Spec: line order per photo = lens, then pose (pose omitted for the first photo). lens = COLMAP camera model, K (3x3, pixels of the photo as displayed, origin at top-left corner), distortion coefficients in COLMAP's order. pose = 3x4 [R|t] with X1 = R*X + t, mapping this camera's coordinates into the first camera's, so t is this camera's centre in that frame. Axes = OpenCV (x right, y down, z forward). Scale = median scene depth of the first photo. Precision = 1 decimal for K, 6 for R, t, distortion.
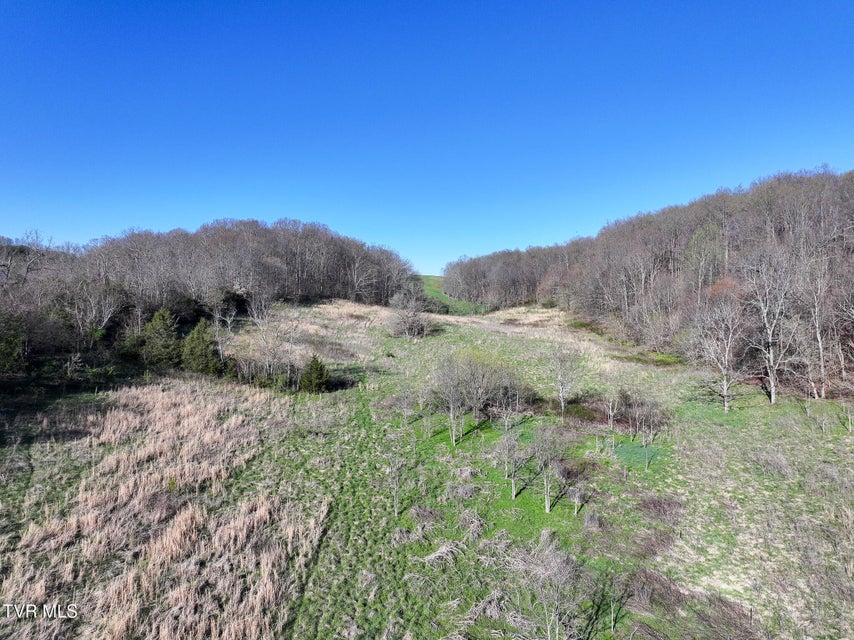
lens RADIAL K [[600.5, 0, 429.0], [0, 600.5, 314.4], [0, 0, 1]] dist [0.006397, 0.009754]
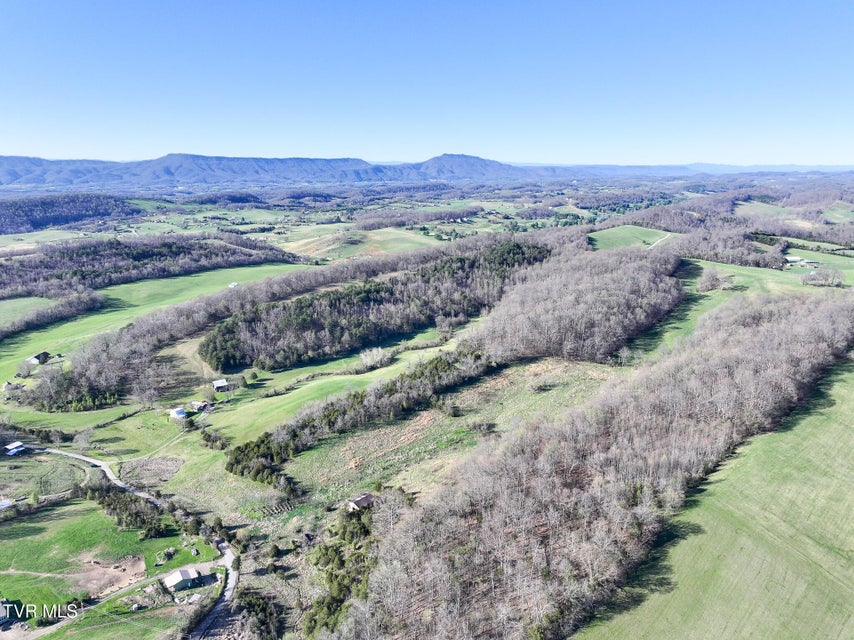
lens RADIAL K [[600.5, 0, 428.8], [0, 600.5, 317.8], [0, 0, 1]] dist [0.006397, 0.009754]
pose [[0.660363, 0.192047, -0.725974, 1.278751], [-0.025688, 0.971957, 0.233753, -0.744554], [0.750507, -0.135713, 0.646778, -0.976617]]
